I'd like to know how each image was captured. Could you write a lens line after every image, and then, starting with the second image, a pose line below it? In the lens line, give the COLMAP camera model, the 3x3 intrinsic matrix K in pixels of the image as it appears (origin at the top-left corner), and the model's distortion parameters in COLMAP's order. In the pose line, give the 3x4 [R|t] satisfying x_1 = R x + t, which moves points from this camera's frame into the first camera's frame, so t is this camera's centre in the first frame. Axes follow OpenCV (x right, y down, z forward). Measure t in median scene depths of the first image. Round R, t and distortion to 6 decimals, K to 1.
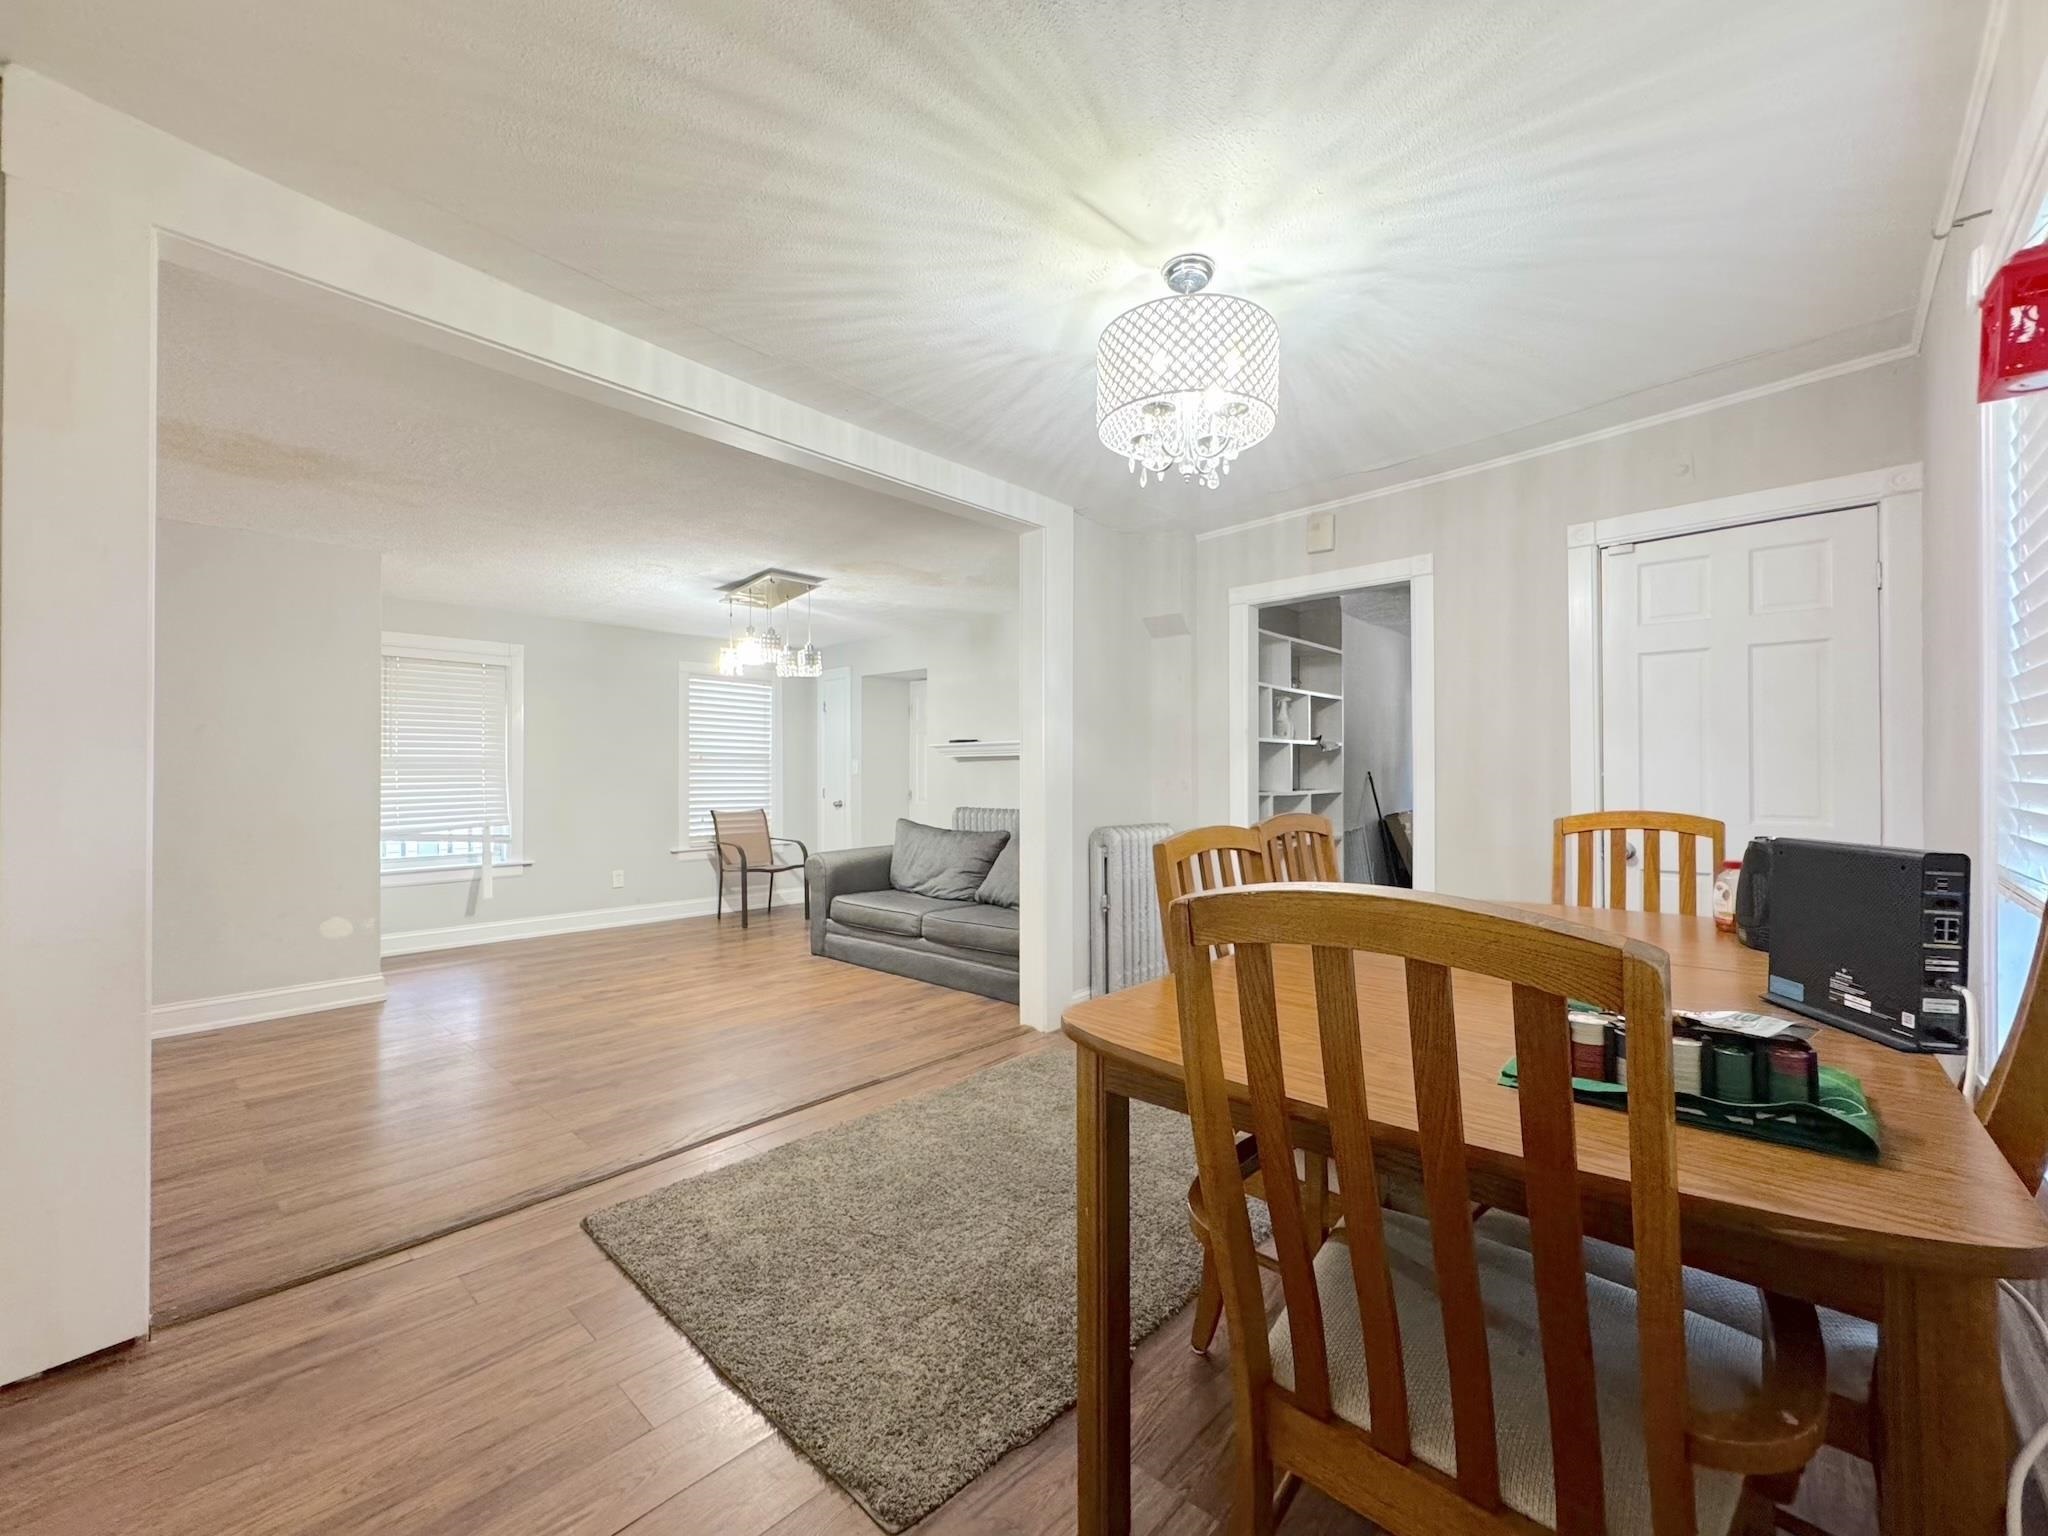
lens RADIAL K [[823.3, 0, 1024.0], [0, 823.3, 768.0], [0, 0, 1]] dist [0.002377, 0.000022]
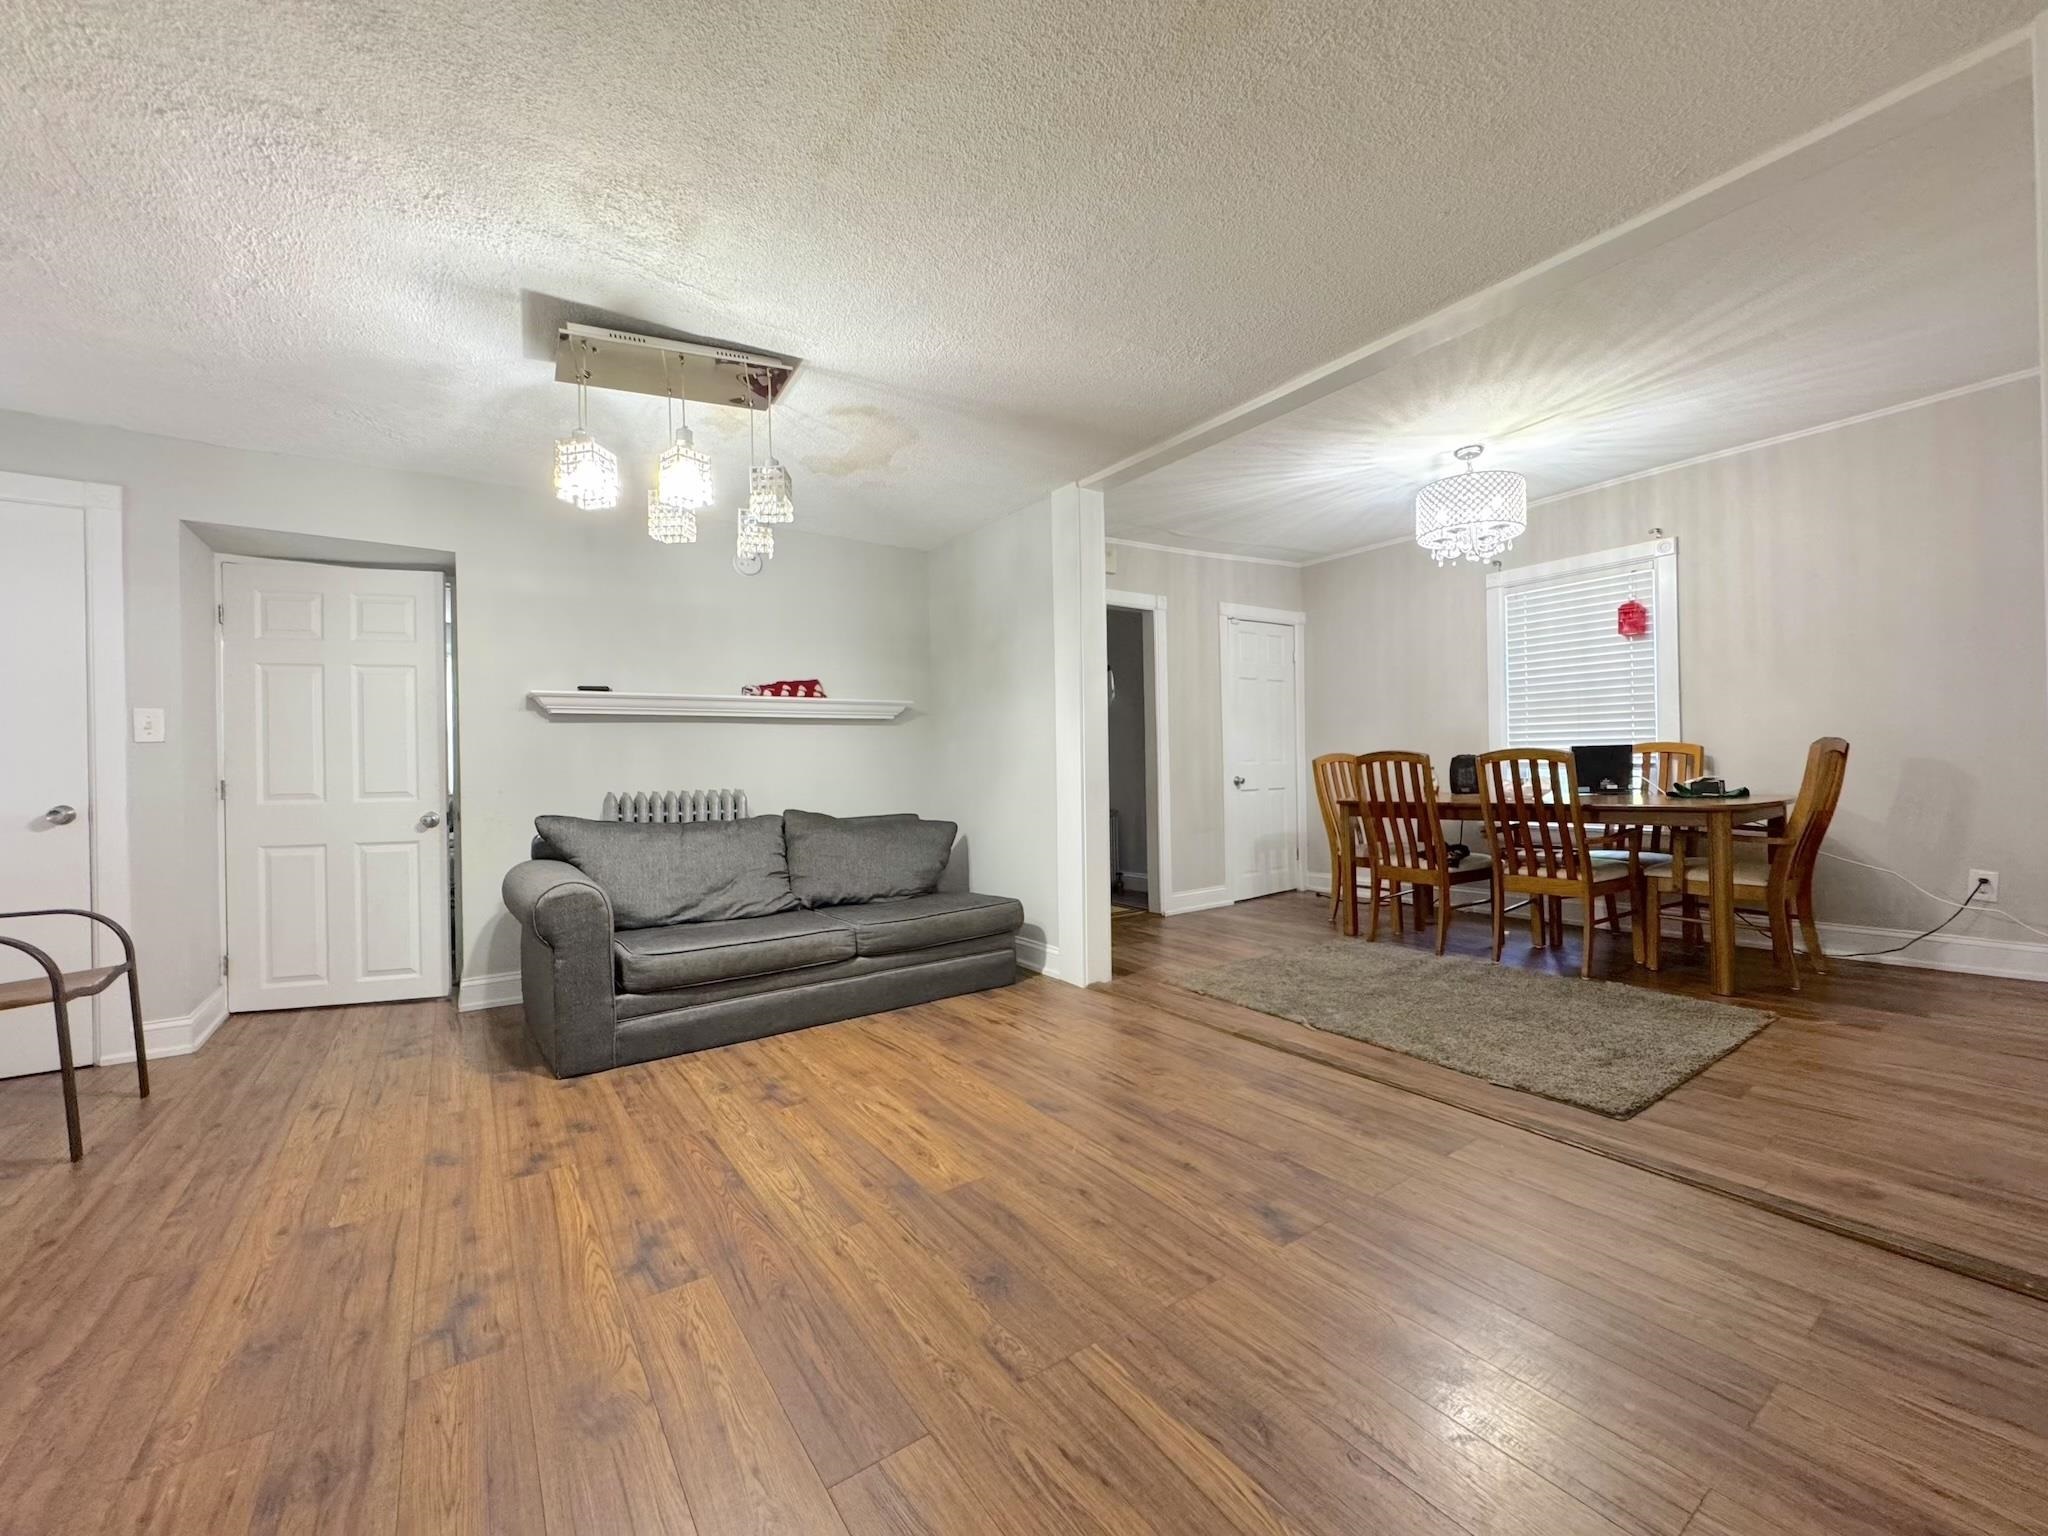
lens RADIAL K [[823.3, 0, 1024.0], [0, 823.3, 768.0], [0, 0, 1]] dist [0.002377, 0.000022]
pose [[0.210531, -0.000844, 0.977587, -0.861079], [0.014991, 0.999885, -0.002366, 0.047544], [-0.977472, 0.015153, 0.210520, 0.758258]]
